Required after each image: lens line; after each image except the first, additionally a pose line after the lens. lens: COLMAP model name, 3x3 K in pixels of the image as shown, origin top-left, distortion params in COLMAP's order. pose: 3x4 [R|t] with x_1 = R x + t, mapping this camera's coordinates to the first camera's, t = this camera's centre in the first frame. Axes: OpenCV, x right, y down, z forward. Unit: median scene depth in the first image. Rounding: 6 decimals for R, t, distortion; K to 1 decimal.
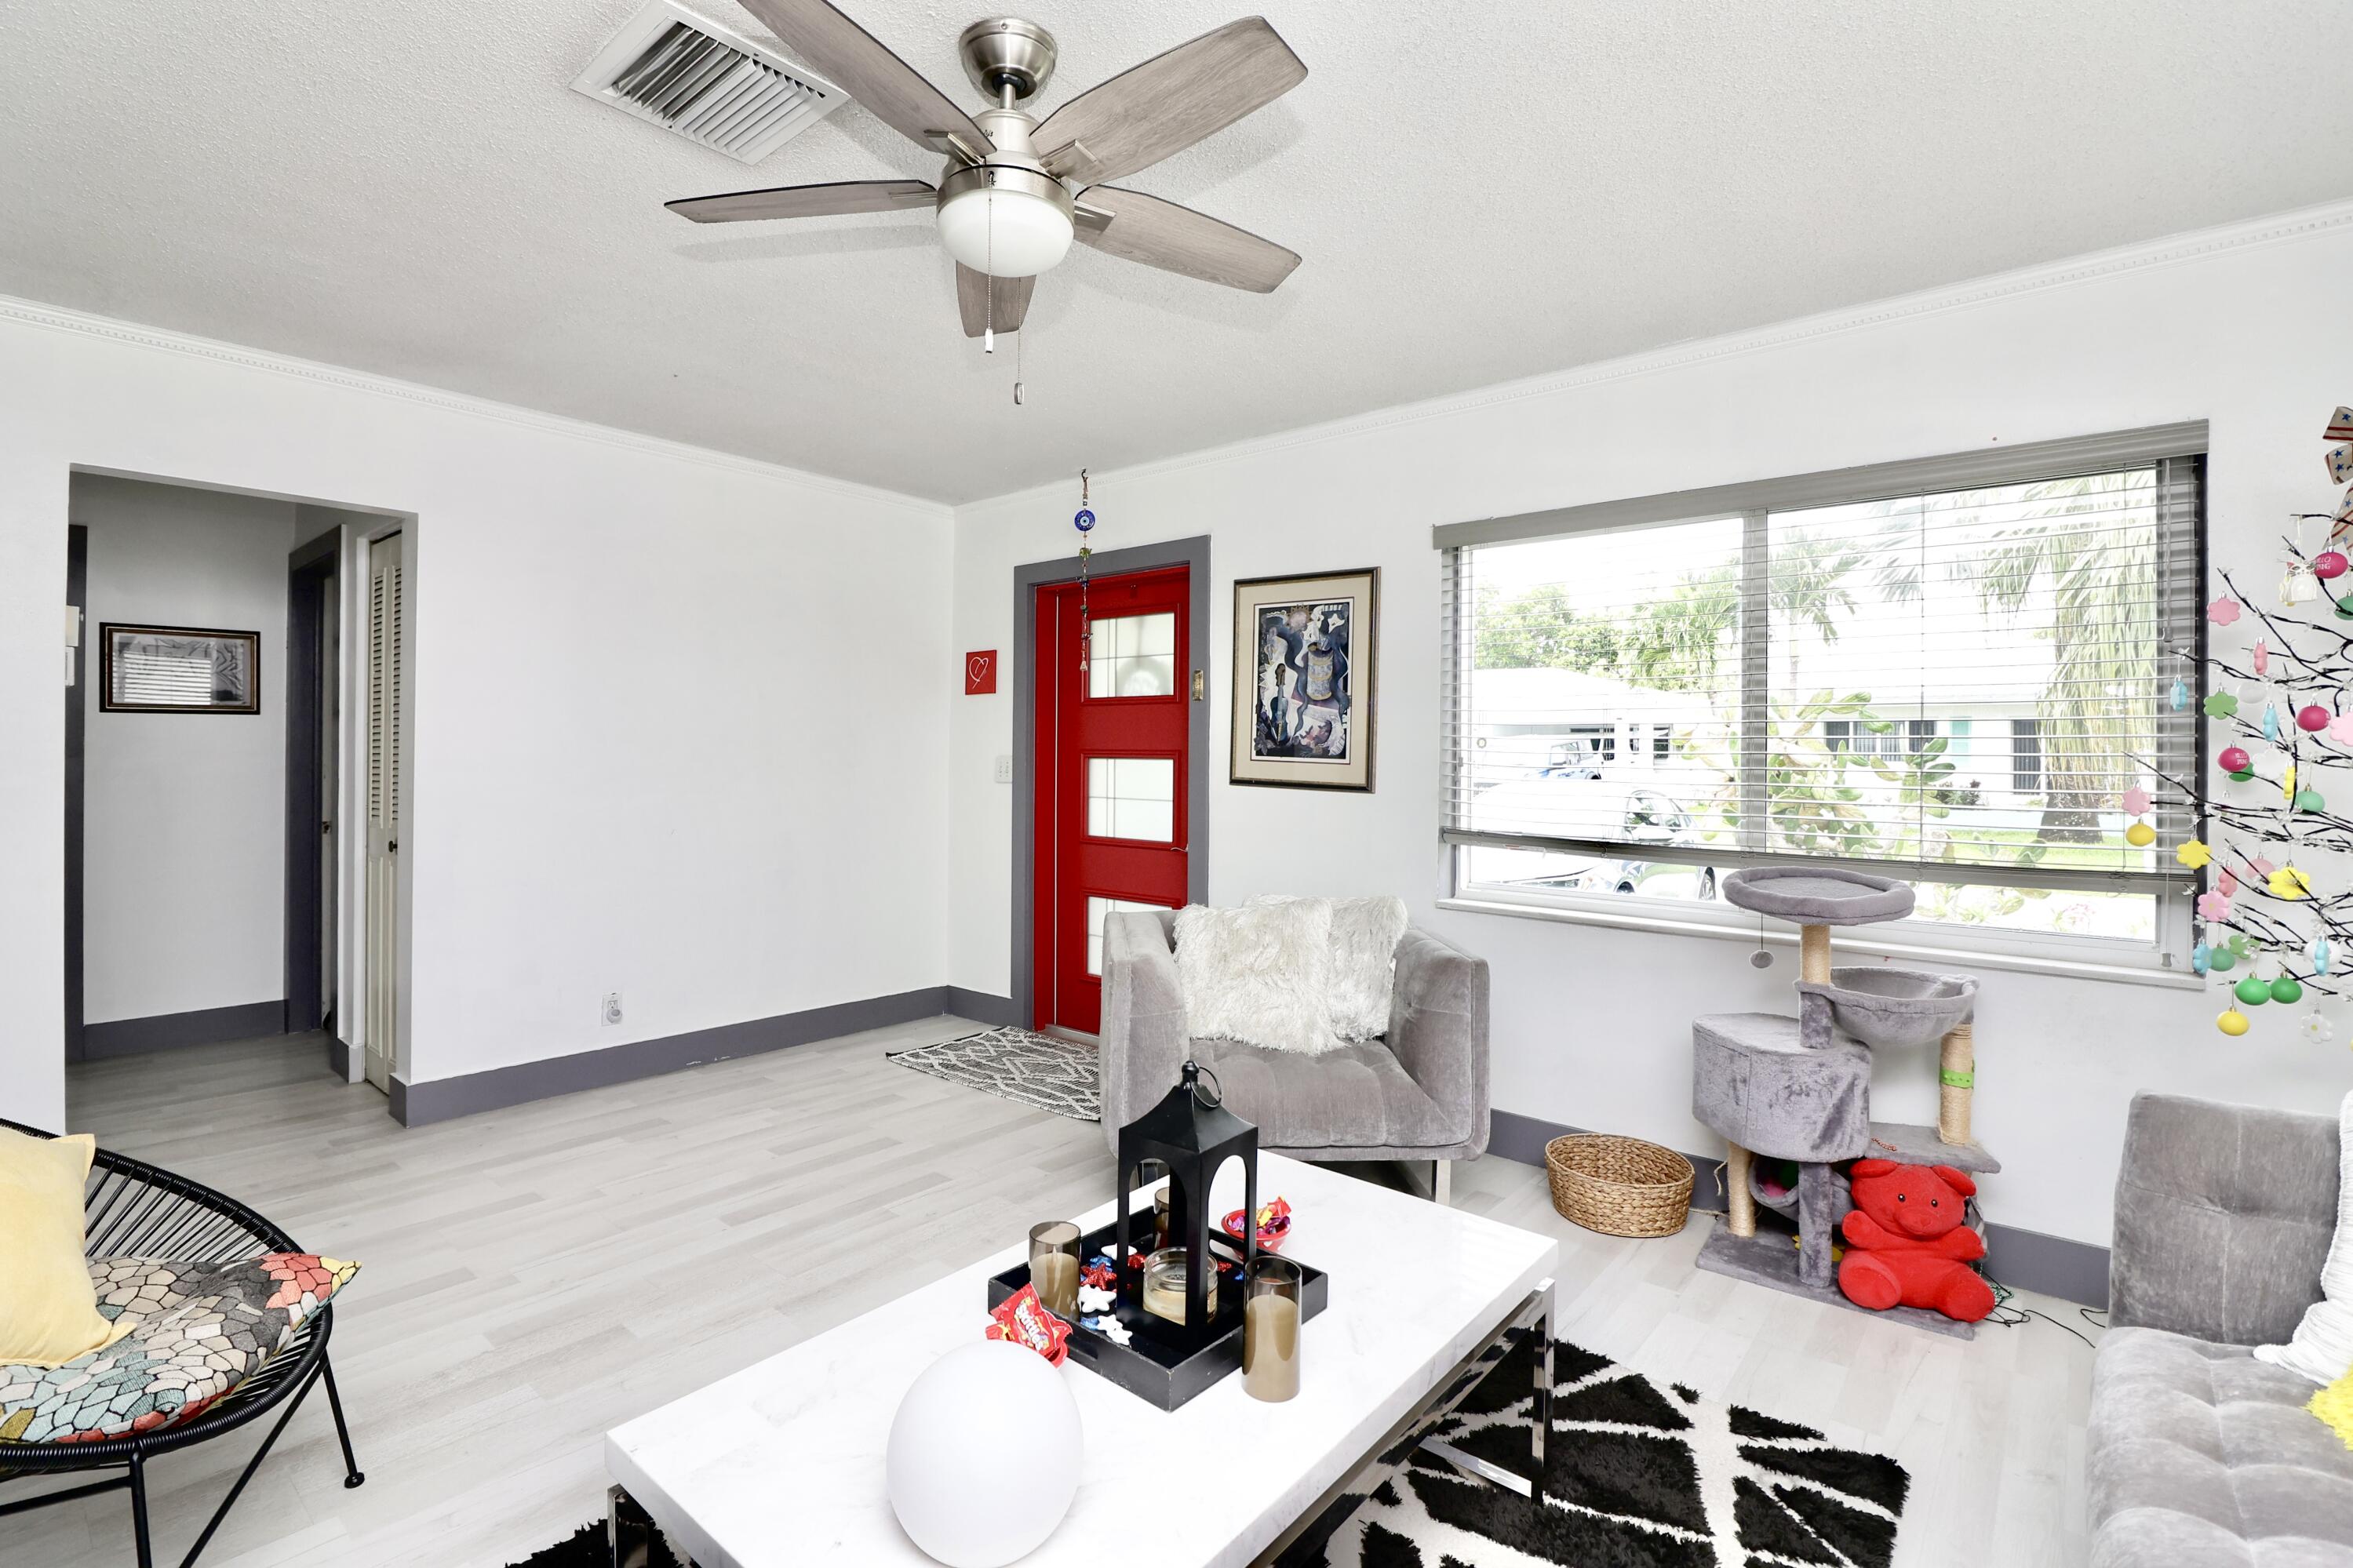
lens RADIAL K [[1098.3, 0, 1174.1], [0, 1098.3, 767.0], [0, 0, 1]] dist [-0.009657, -0.007400]
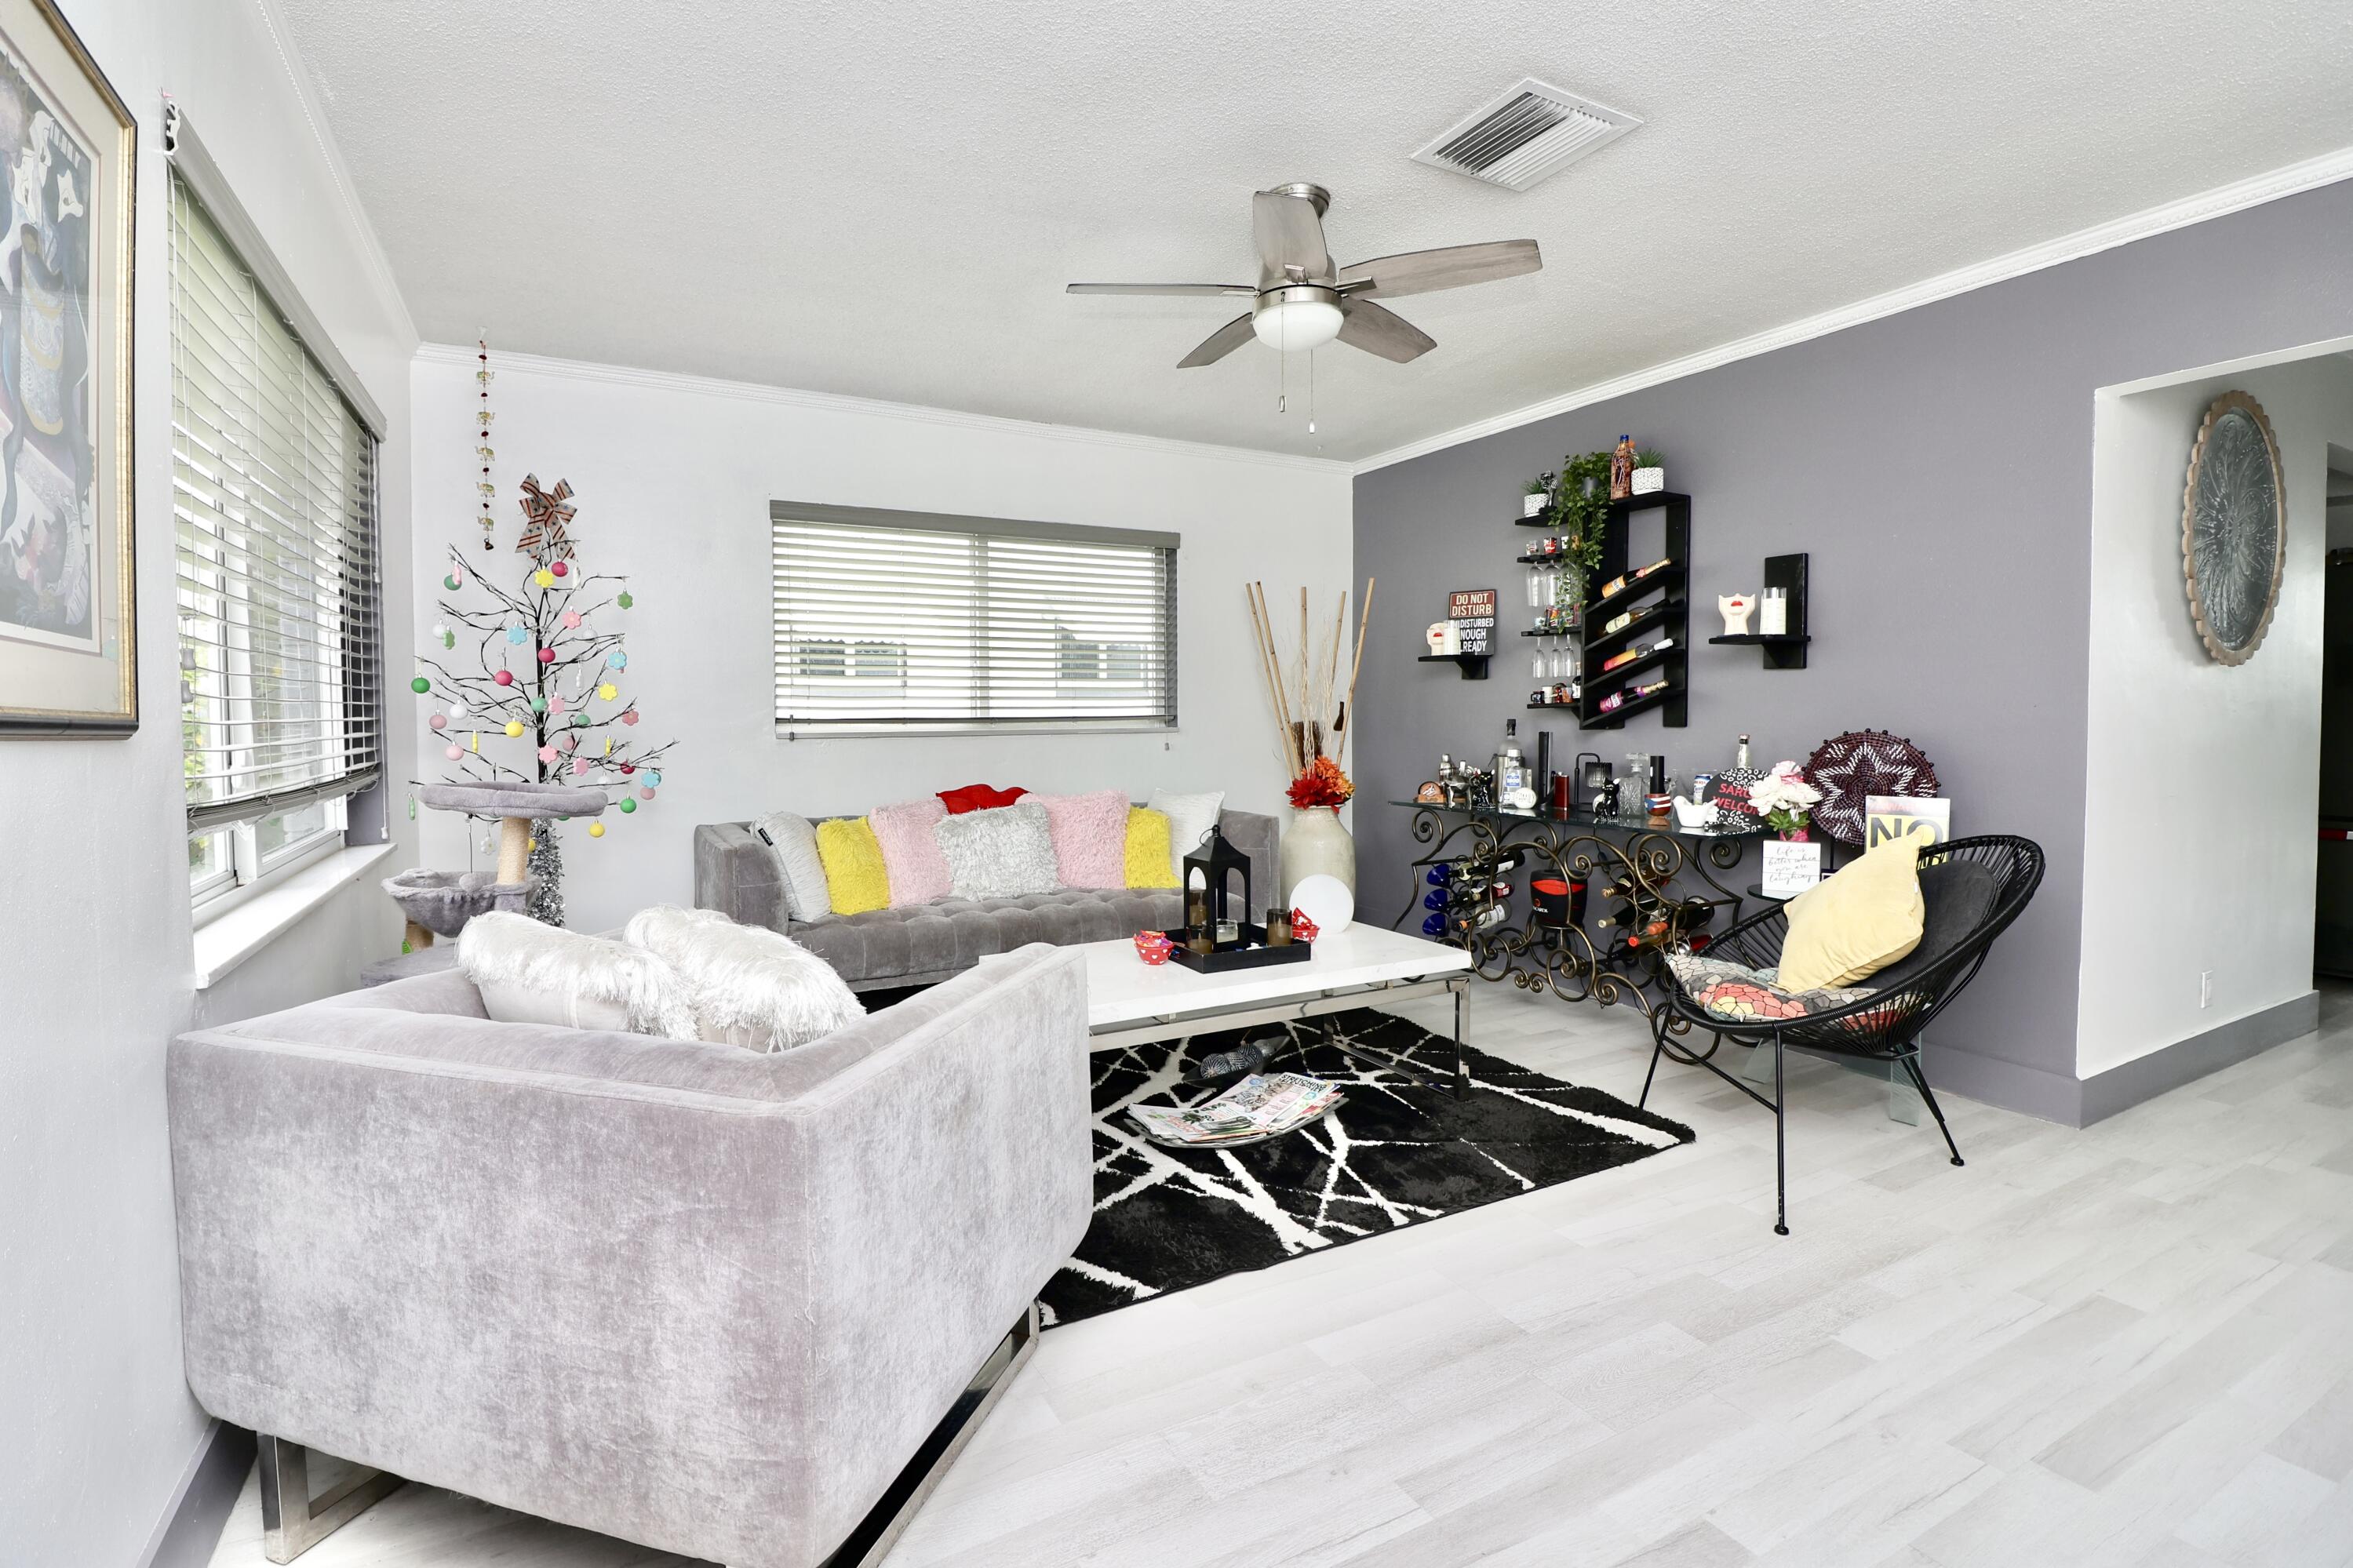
lens RADIAL K [[1098.3, 0, 1156.1], [0, 1098.3, 789.3], [0, 0, 1]] dist [-0.009657, -0.007400]
pose [[-0.920963, -0.030520, 0.388452, -0.357316], [0.000140, 0.996902, 0.078657, 0.015986], [-0.389649, 0.072495, -0.918106, 1.584908]]
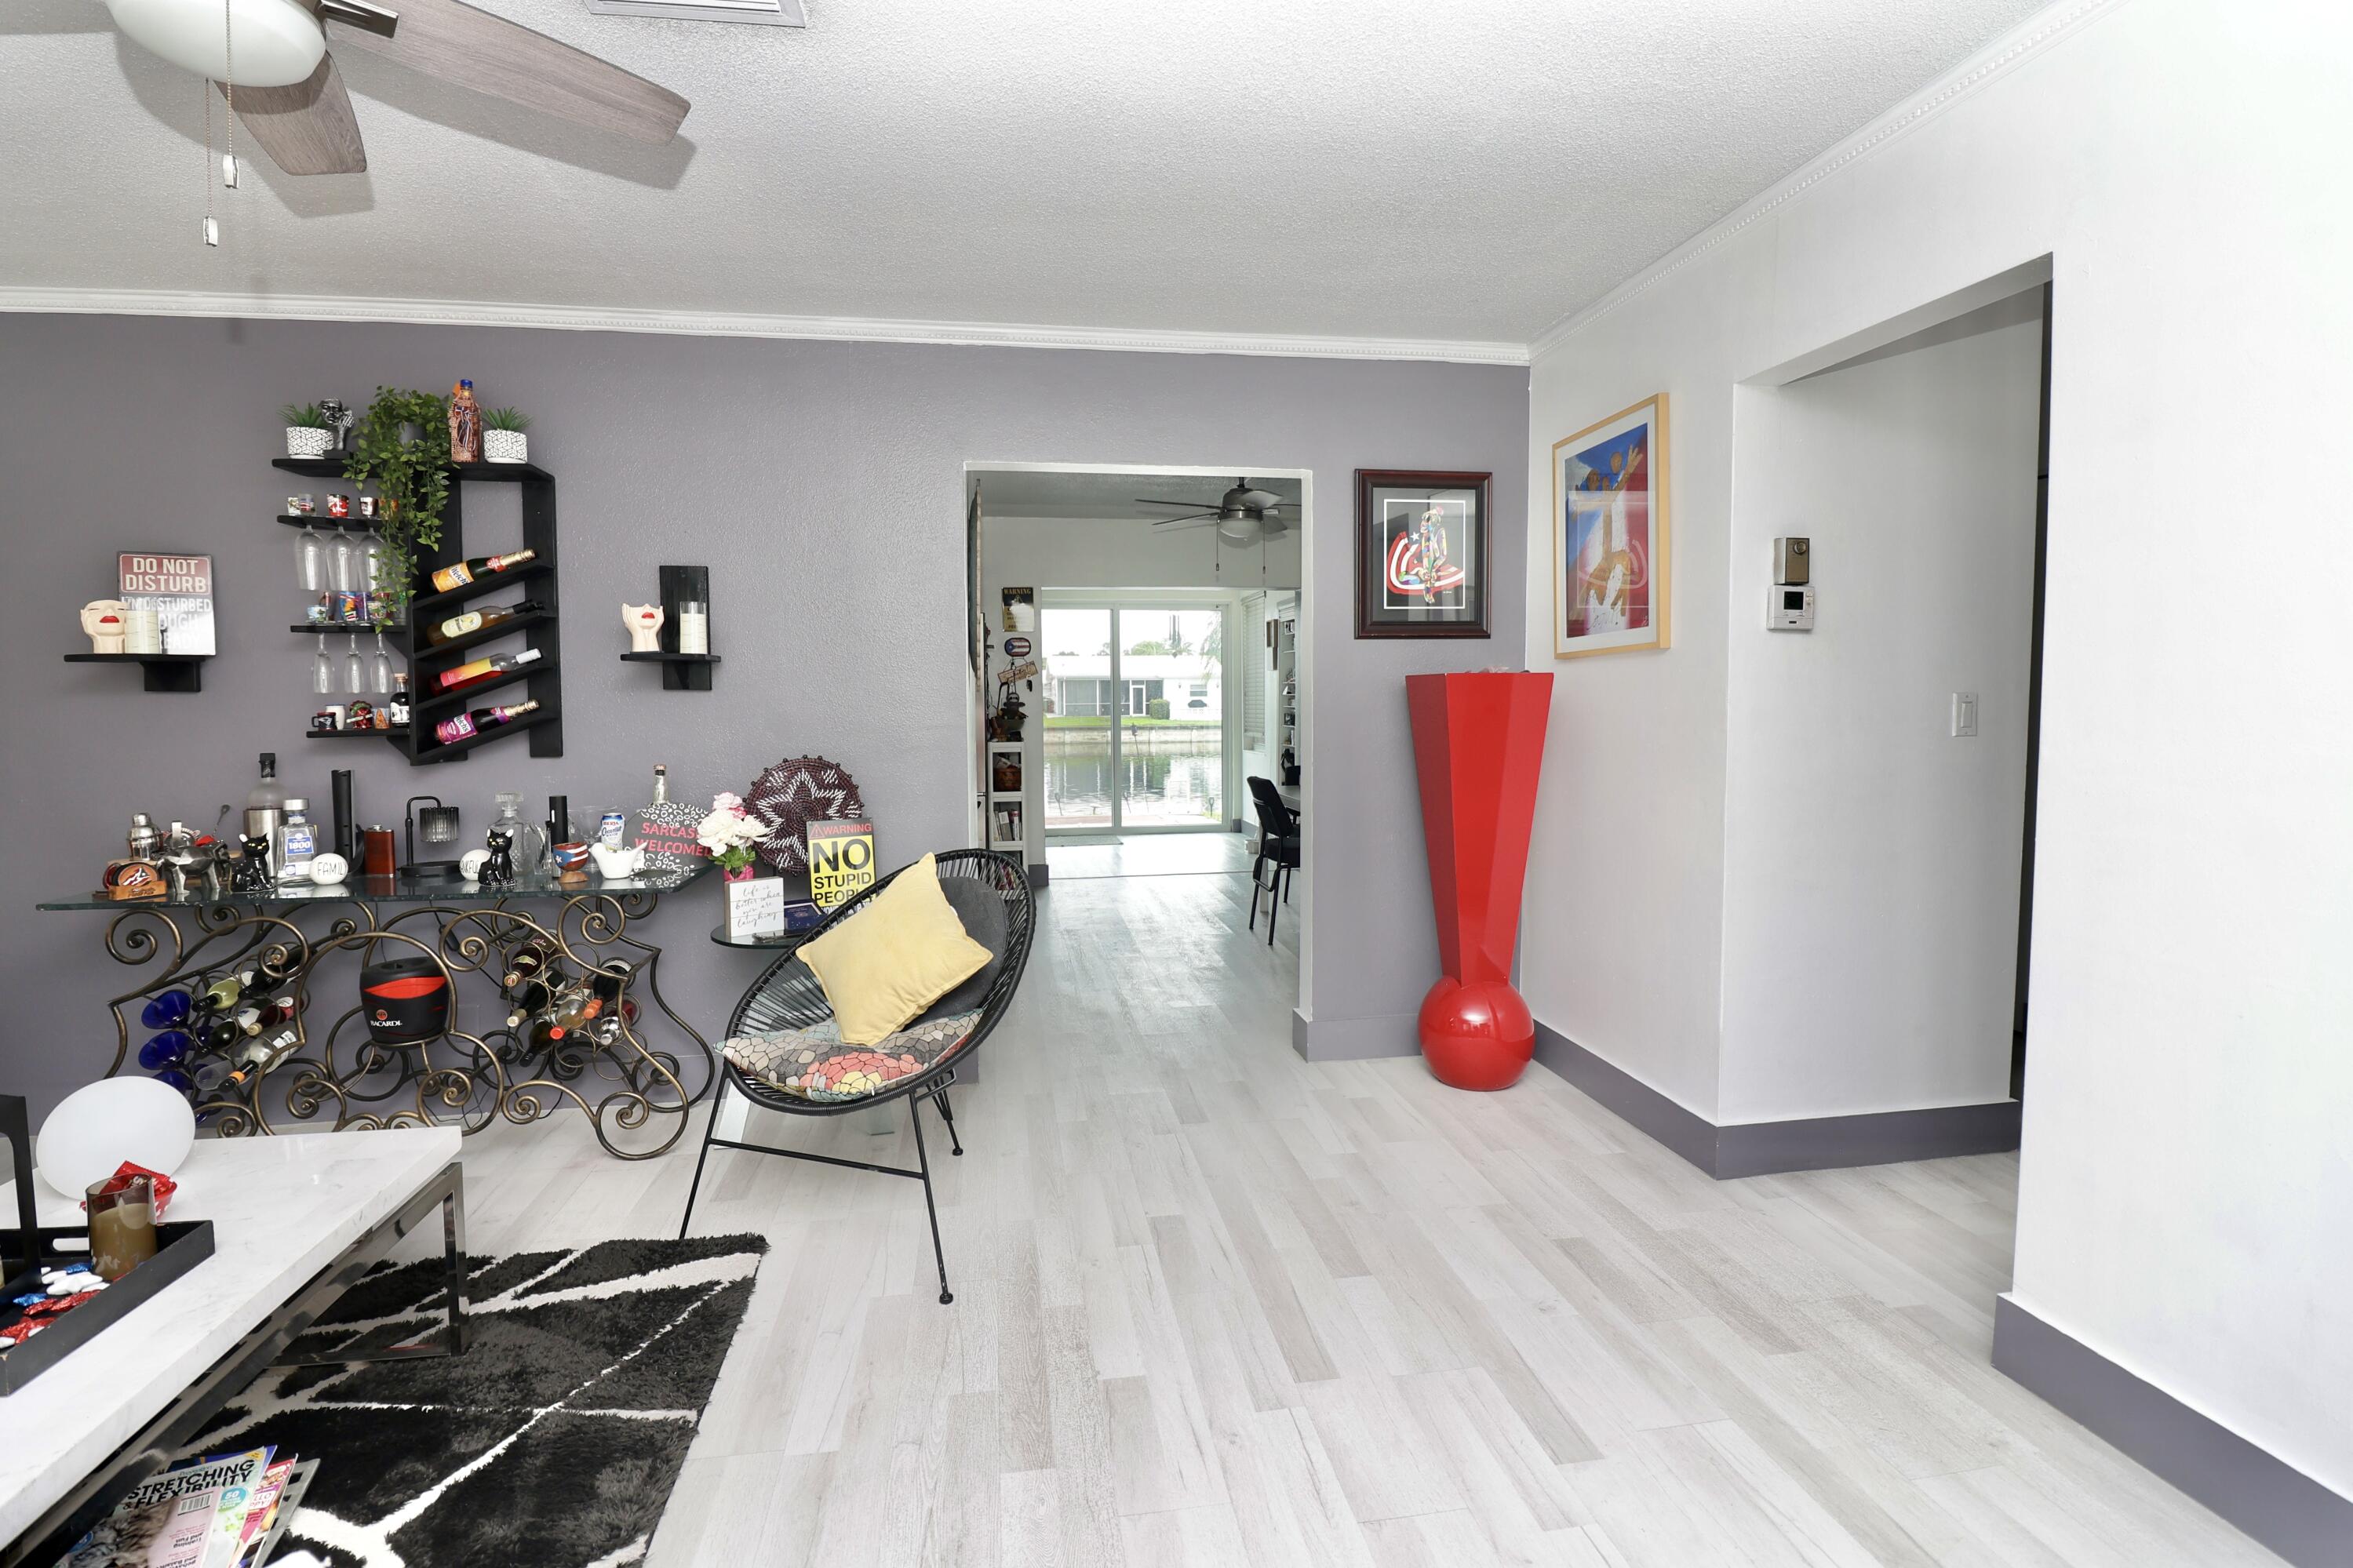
lens RADIAL K [[1082.8, 0, 1201.1], [0, 1082.8, 769.2], [0, 0, 1]] dist [-0.018764, -0.003251]
pose [[-0.660690, 0.045356, -0.749288, -0.033579], [-0.005049, 0.997882, 0.064857, -0.016790], [0.750642, 0.046633, -0.659061, 1.286515]]
